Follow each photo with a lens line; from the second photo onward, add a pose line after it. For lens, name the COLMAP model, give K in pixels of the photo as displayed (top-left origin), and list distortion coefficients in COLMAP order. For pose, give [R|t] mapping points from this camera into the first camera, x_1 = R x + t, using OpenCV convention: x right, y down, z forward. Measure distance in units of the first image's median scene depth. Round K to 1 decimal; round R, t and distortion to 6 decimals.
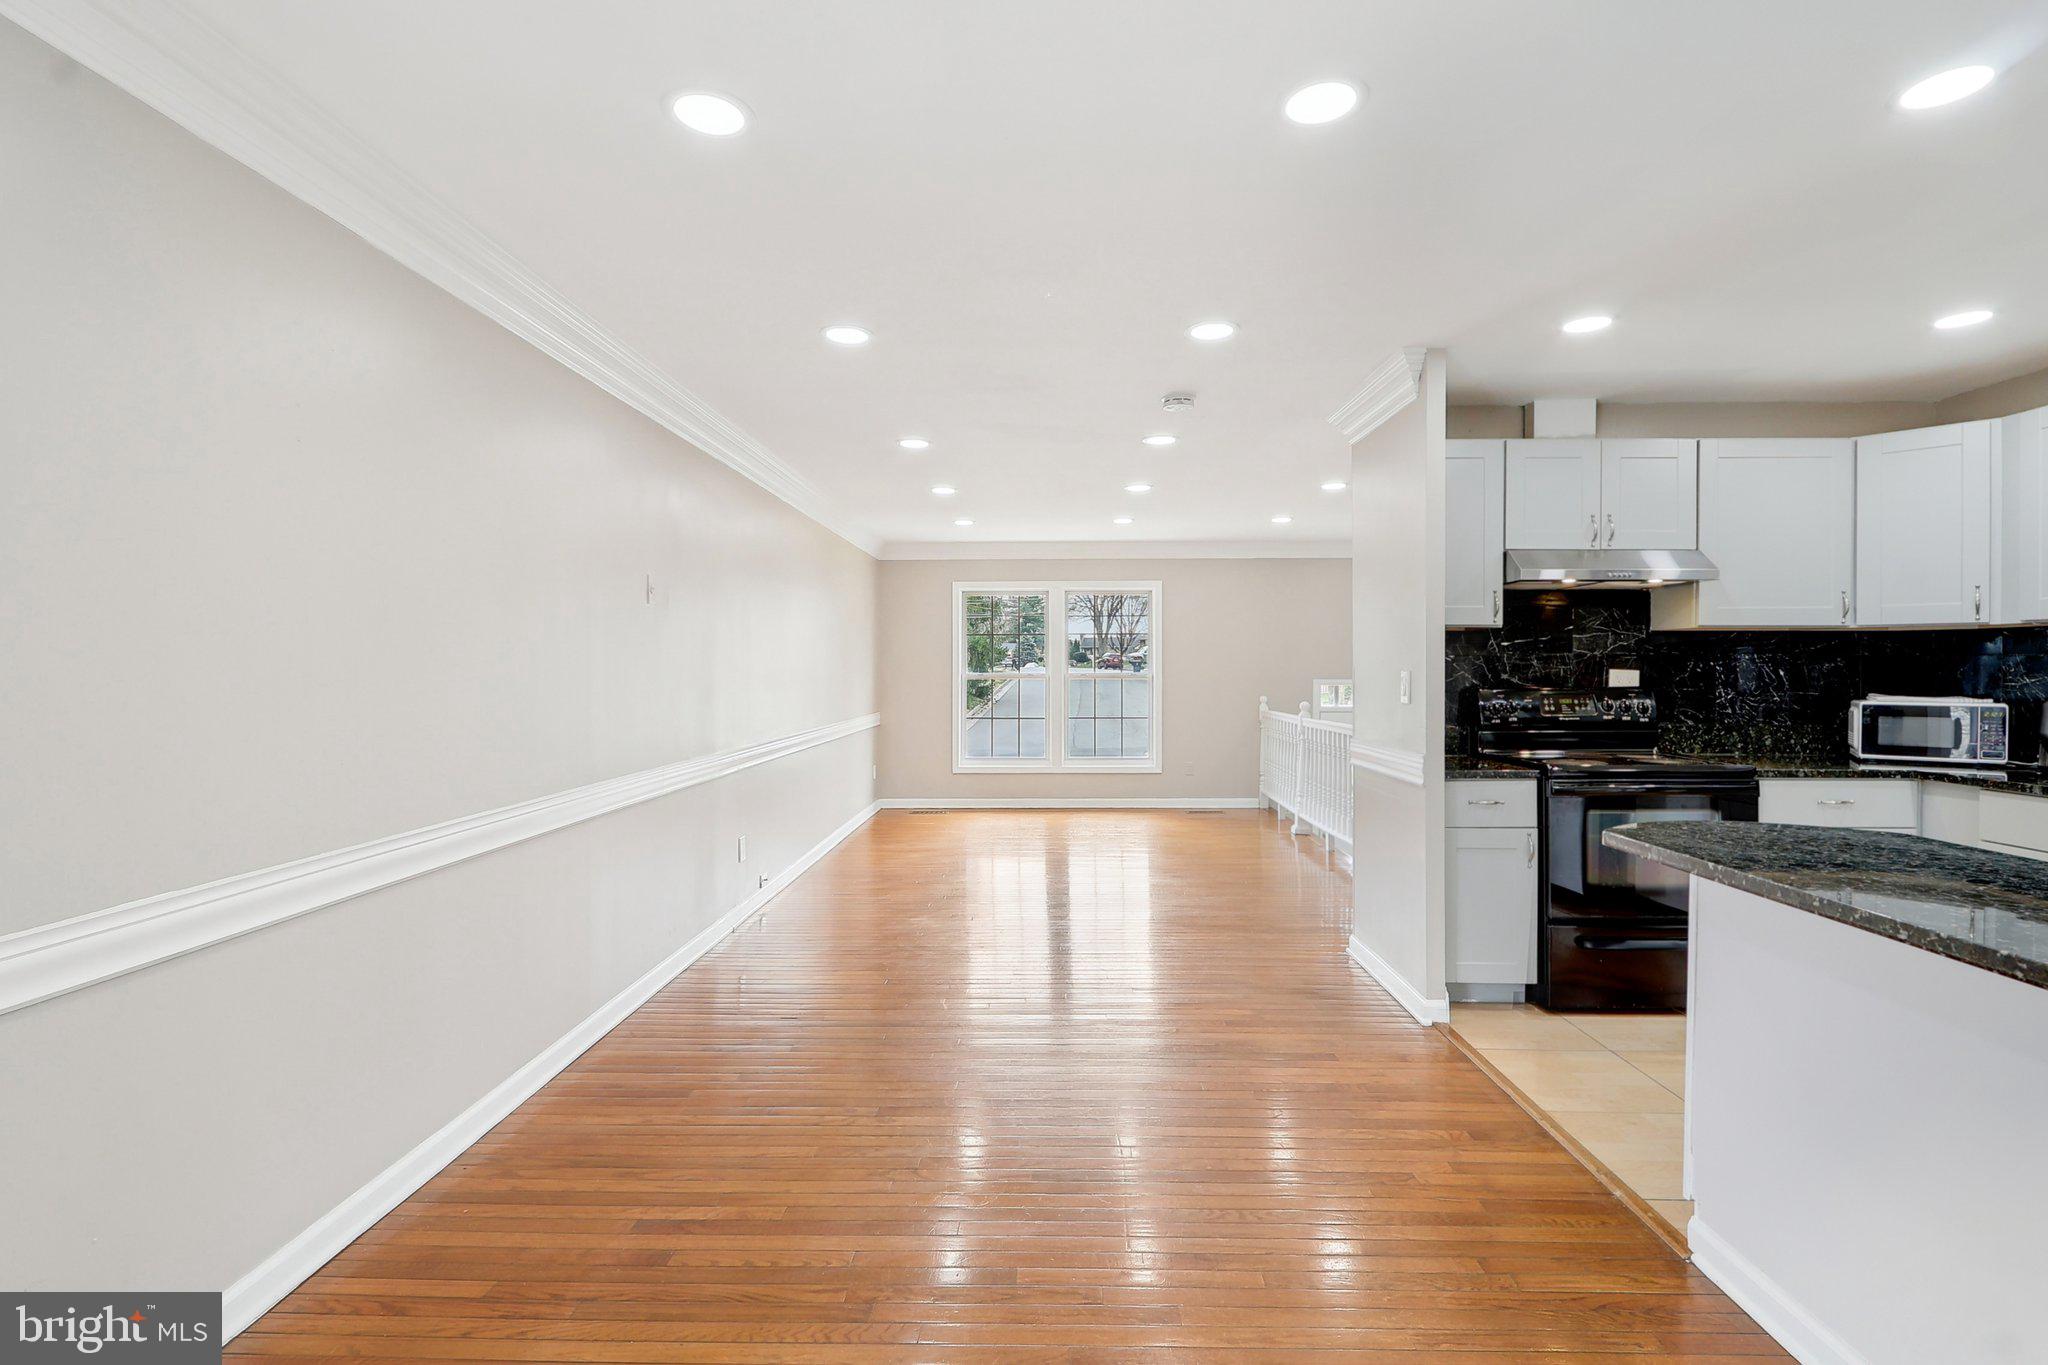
lens RADIAL K [[952.7, 0, 1061.2], [0, 952.7, 678.2], [0, 0, 1]] dist [-0.008957, -0.000199]
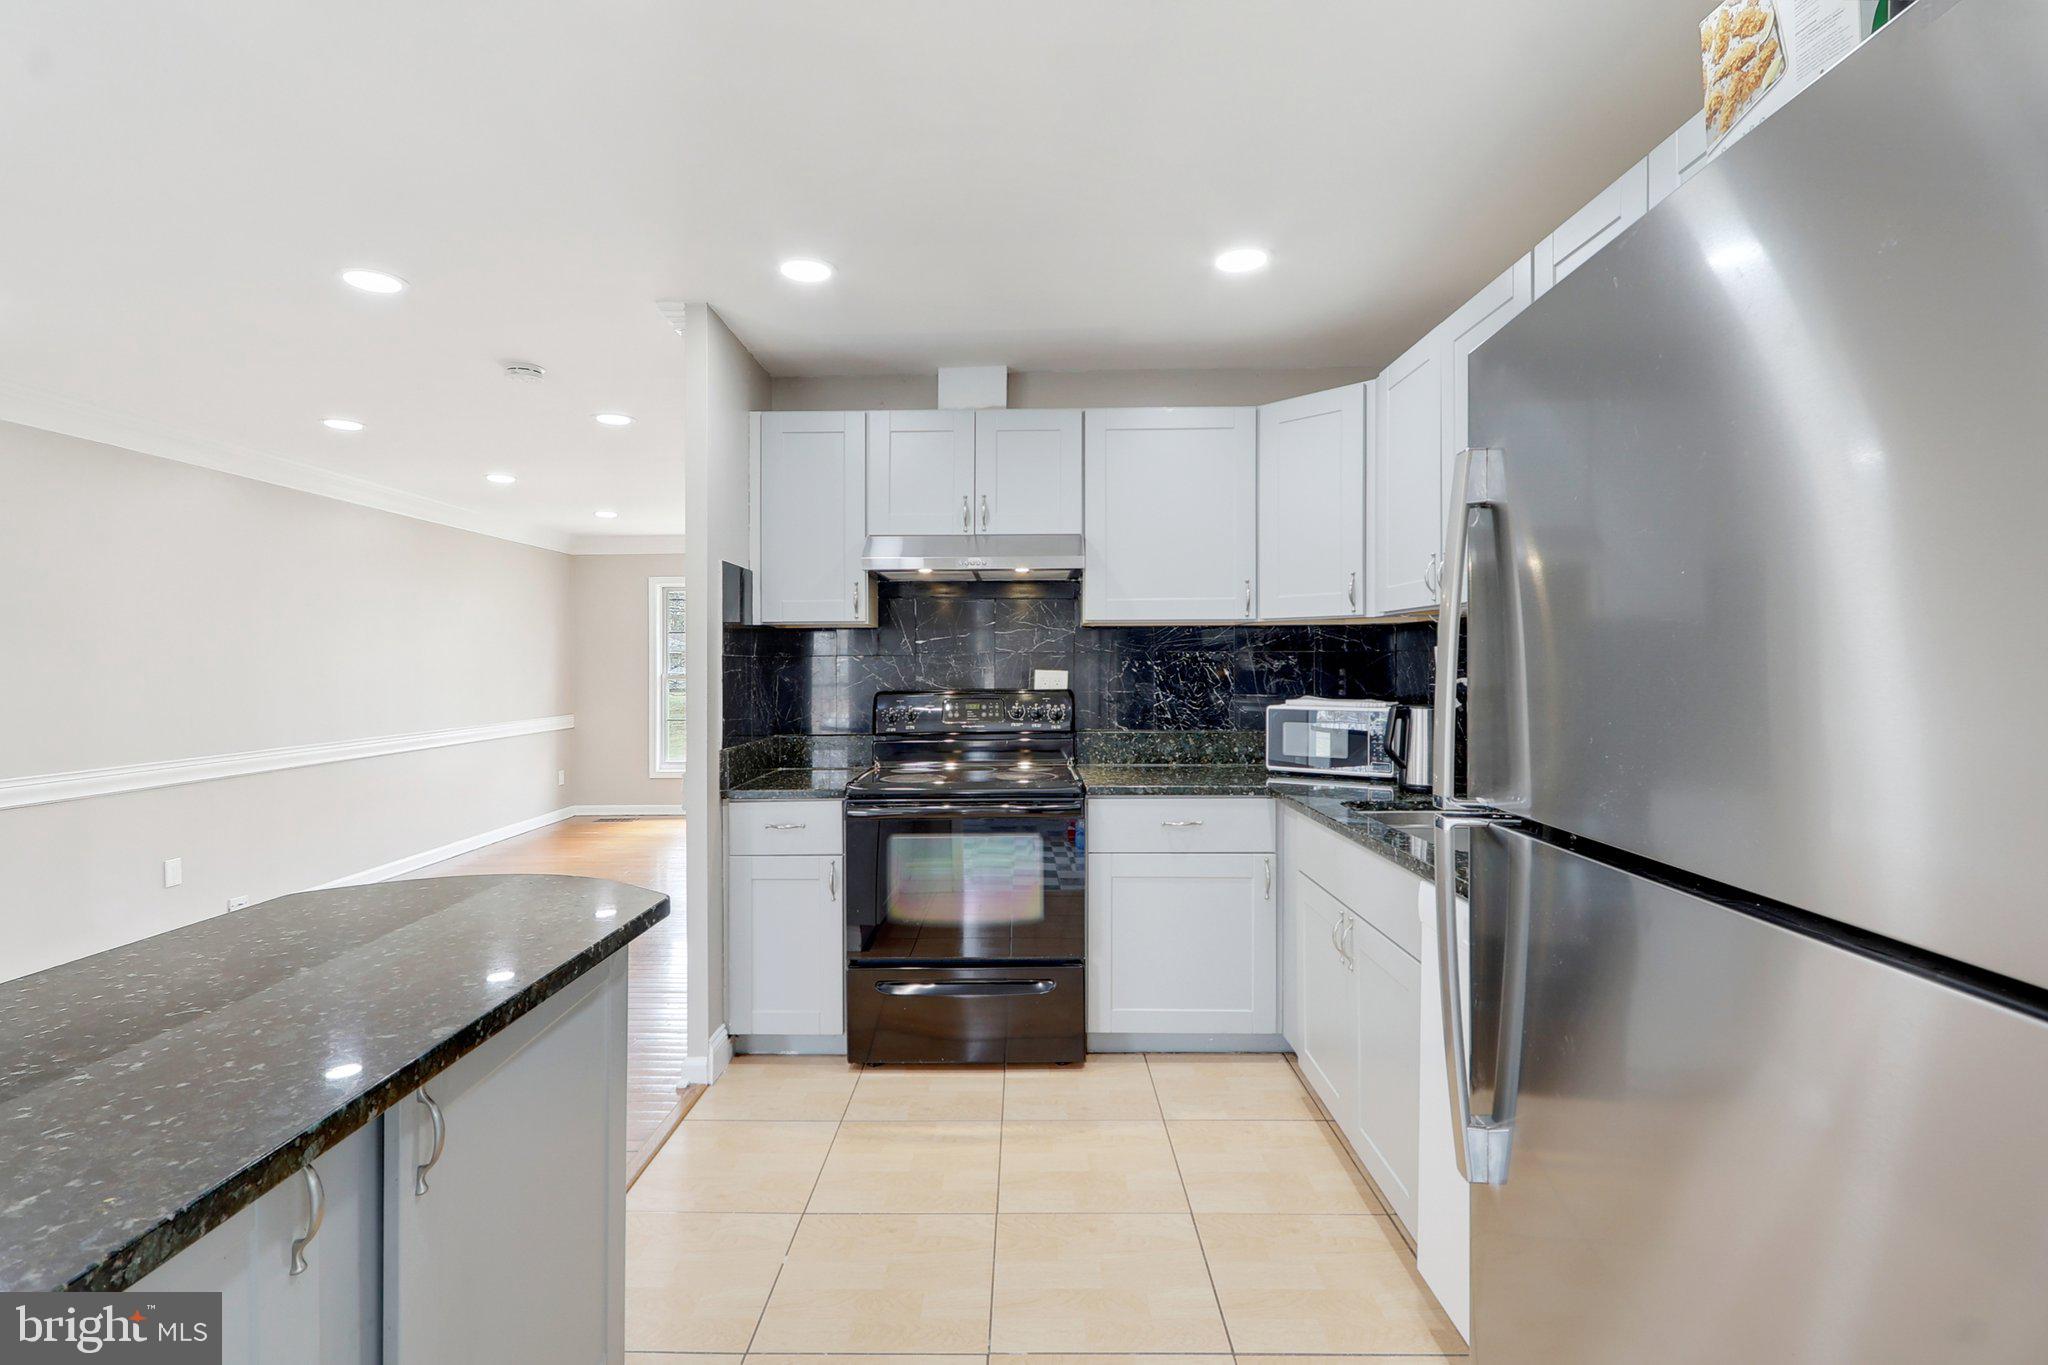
lens RADIAL K [[959.8, 0, 1013.2], [0, 959.8, 665.4], [0, 0, 1]] dist [-0.006481, 0.000113]
pose [[0.999965, -0.007117, 0.004488, 0.566038], [0.007147, 0.999951, -0.006843, -0.007658], [-0.004439, 0.006875, 0.999967, 0.104982]]
